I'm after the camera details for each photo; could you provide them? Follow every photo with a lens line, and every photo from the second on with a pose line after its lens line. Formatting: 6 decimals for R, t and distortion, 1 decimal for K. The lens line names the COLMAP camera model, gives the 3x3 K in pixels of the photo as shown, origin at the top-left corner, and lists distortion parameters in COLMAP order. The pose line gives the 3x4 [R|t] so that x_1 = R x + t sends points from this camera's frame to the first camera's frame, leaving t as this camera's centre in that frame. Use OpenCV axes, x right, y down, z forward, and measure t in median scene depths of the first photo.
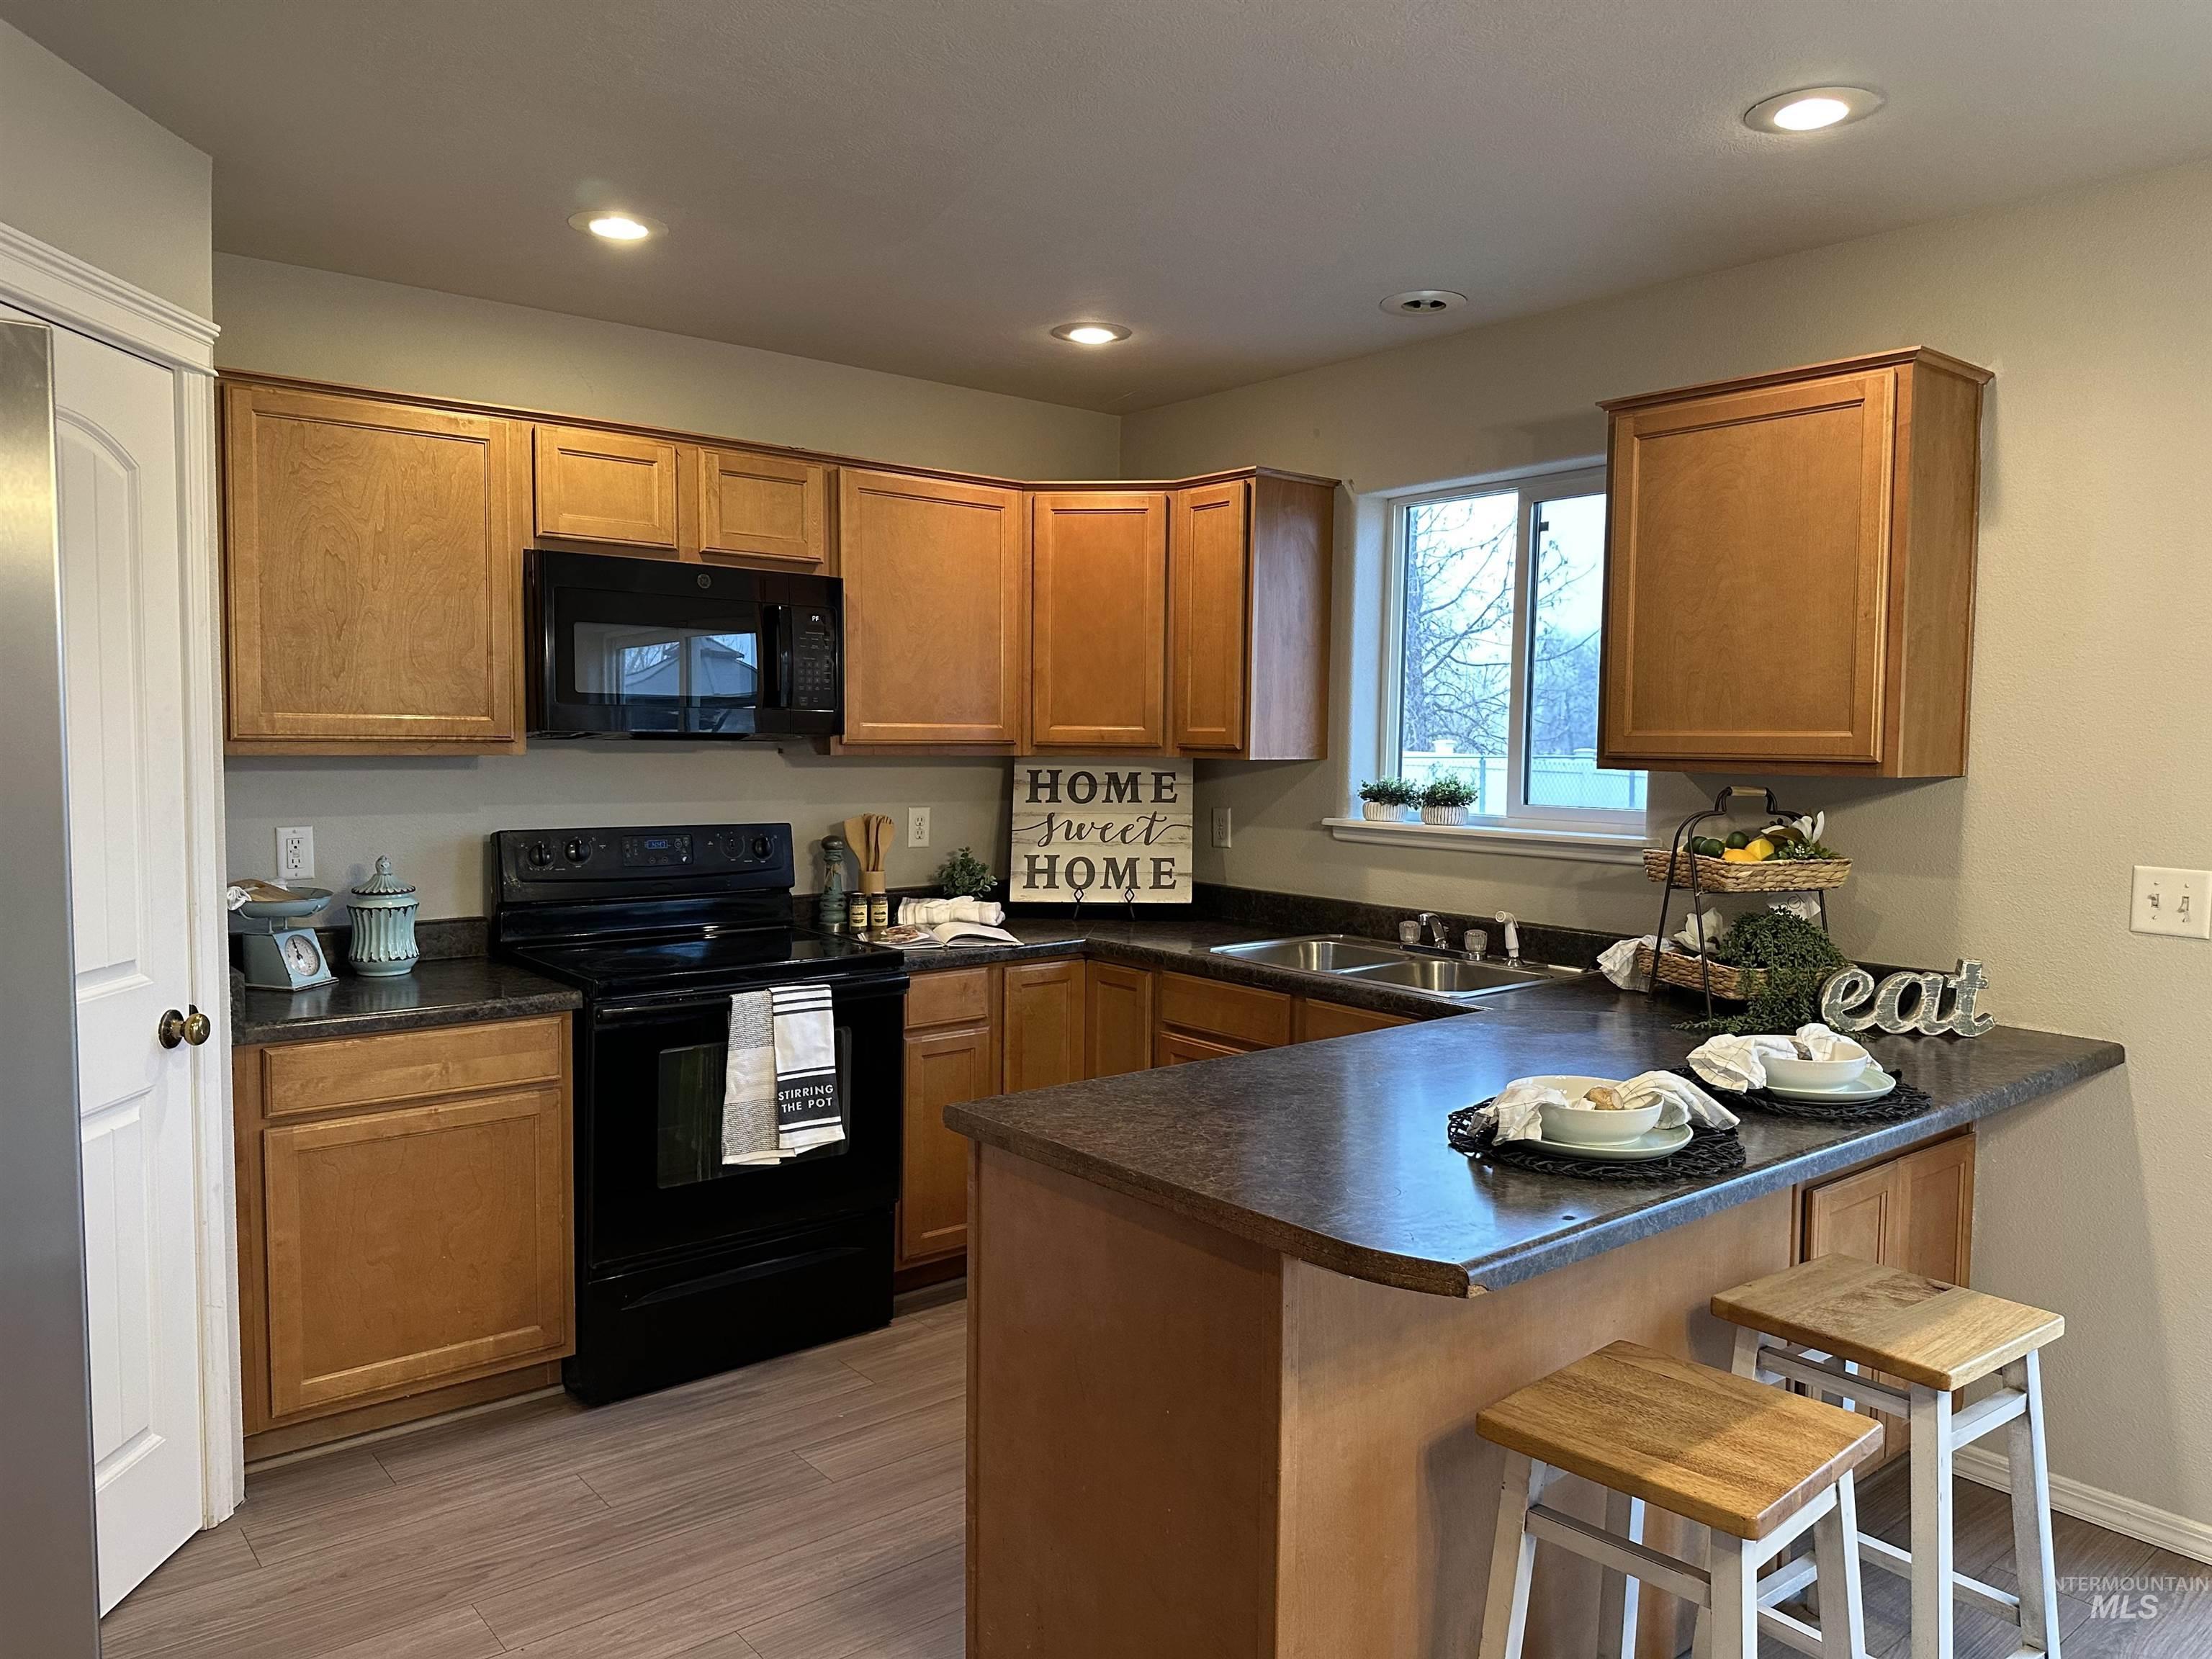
lens RADIAL K [[1539.5, 0, 1091.5], [0, 1539.5, 828.9], [0, 0, 1]] dist [0.070109, -0.087013]
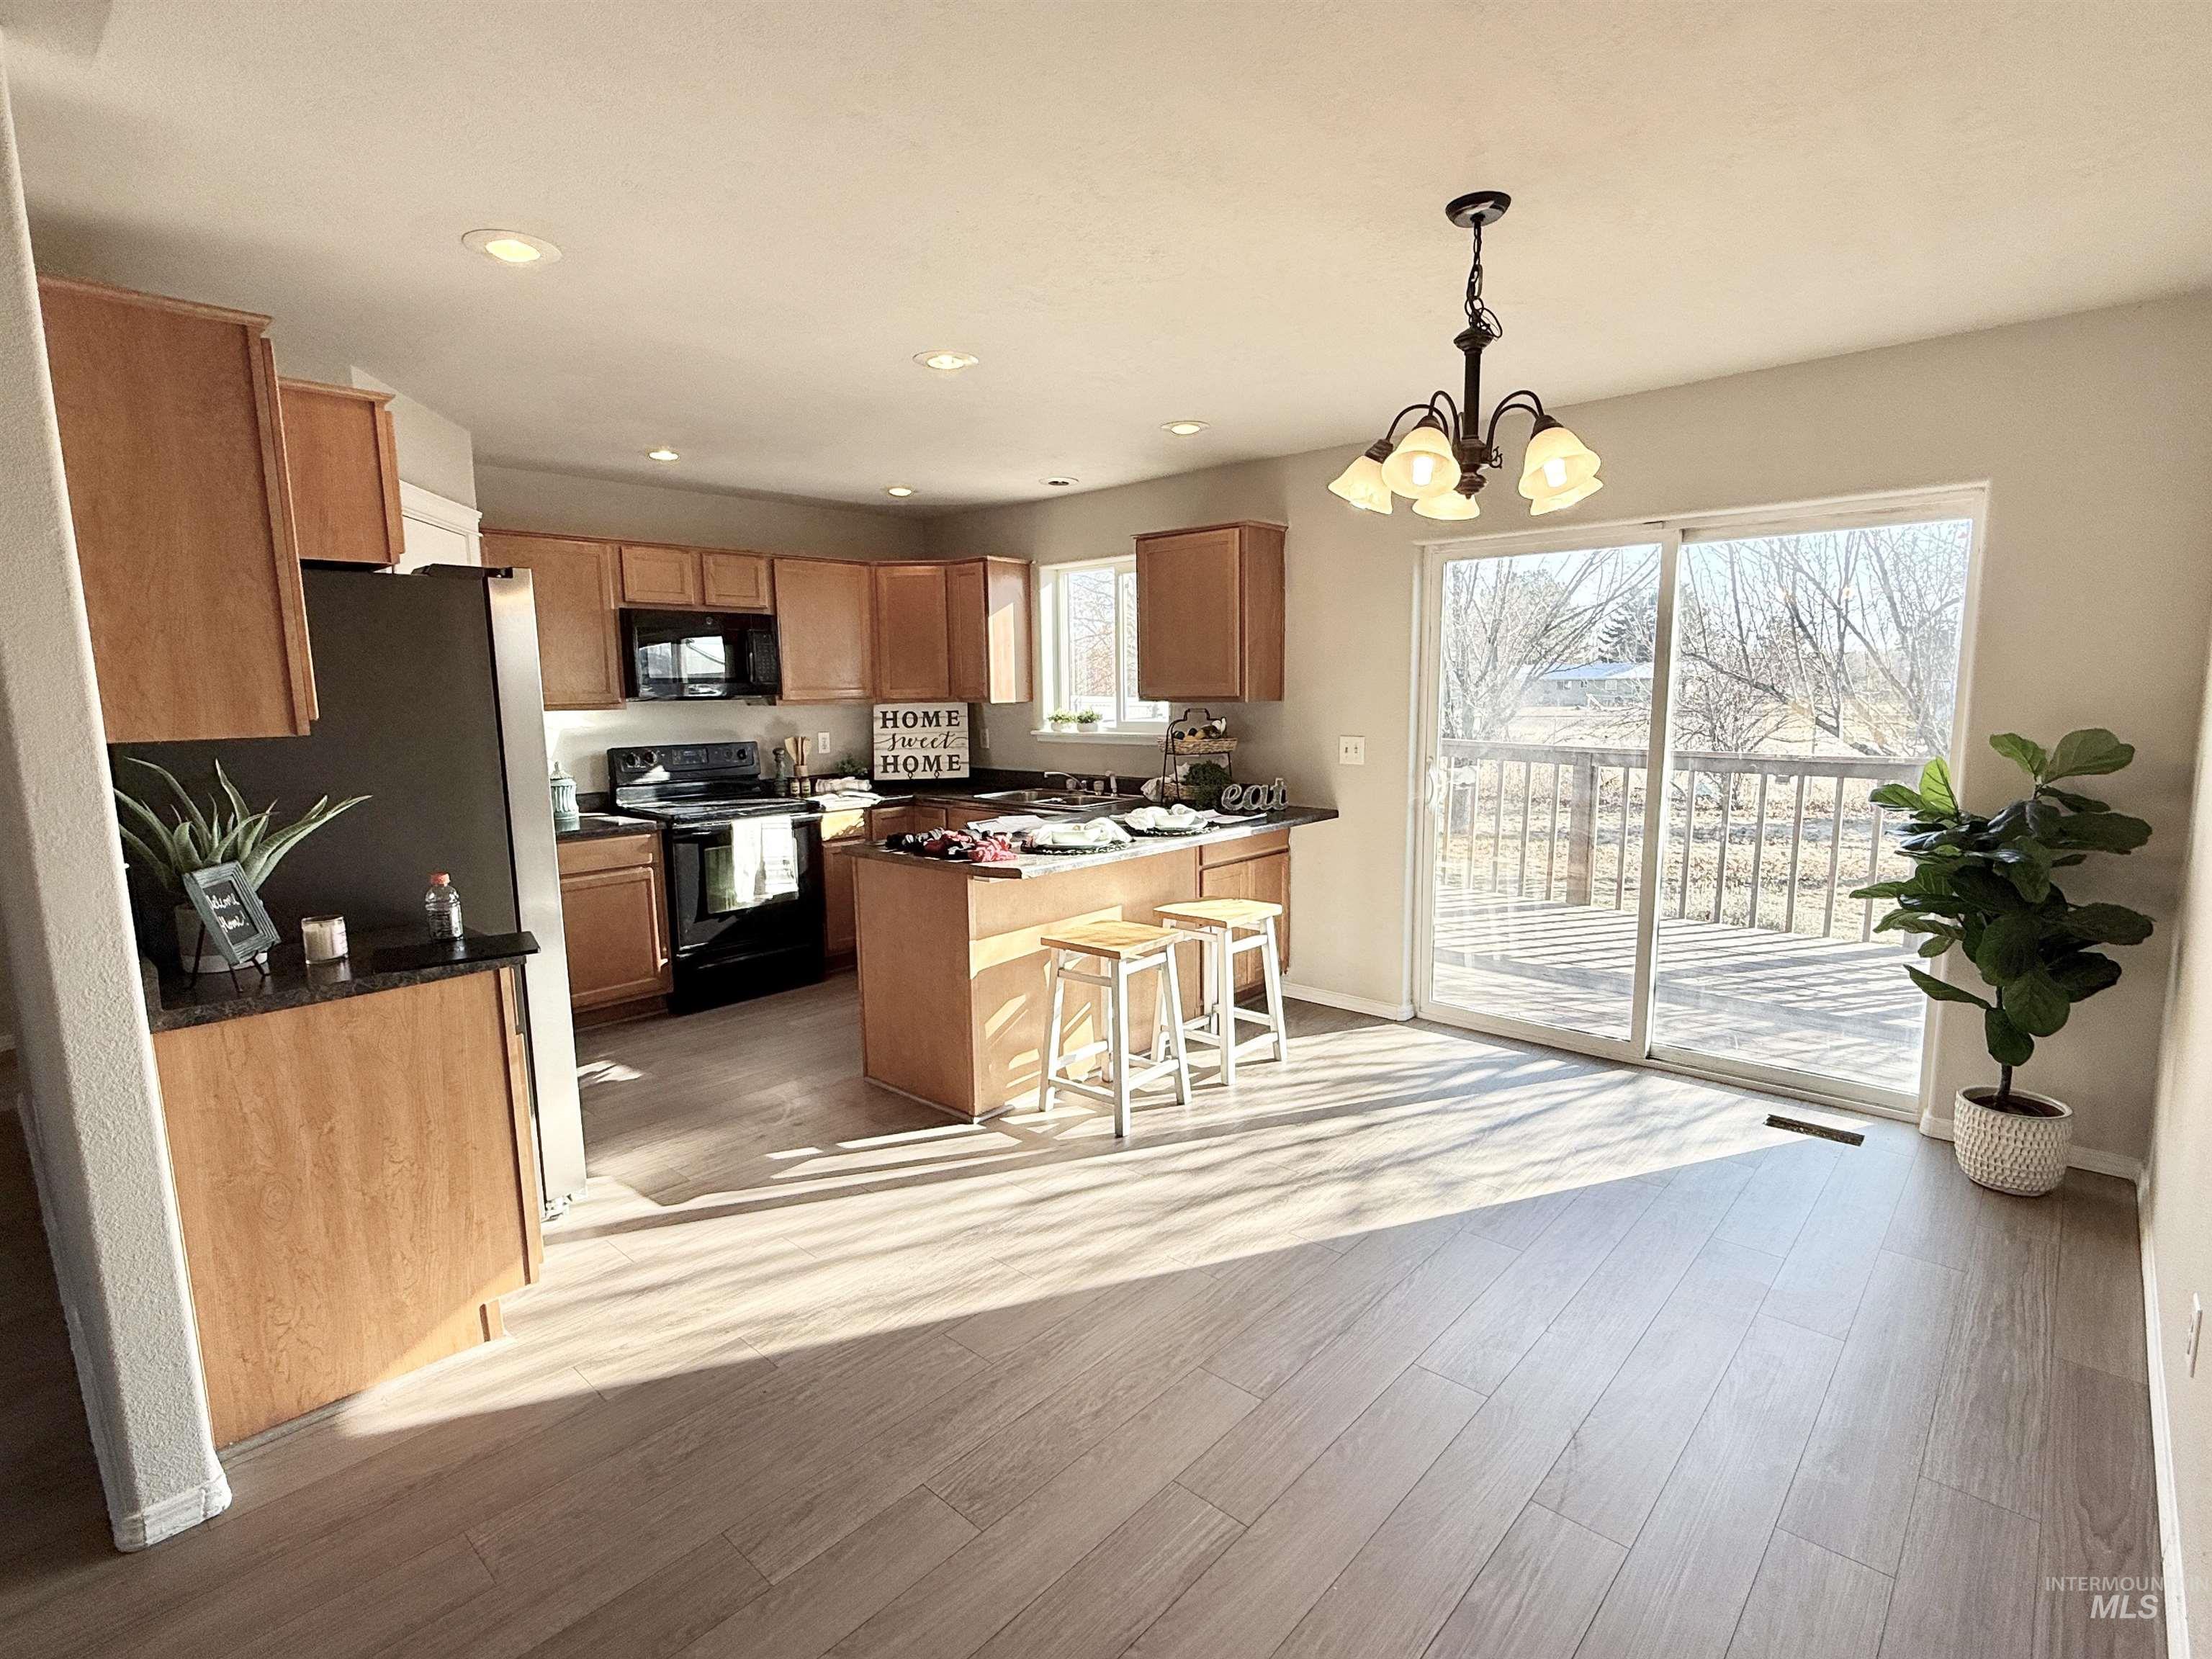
lens RADIAL K [[1074.3, 0, 1092.2], [0, 1074.3, 835.7], [0, 0, 1]] dist [-0.004171, 0.002766]
pose [[0.990893, -0.041887, 0.127967, 0.055811], [0.032498, 0.996684, 0.074600, 0.033153], [-0.130668, -0.069762, 0.988969, -0.496704]]
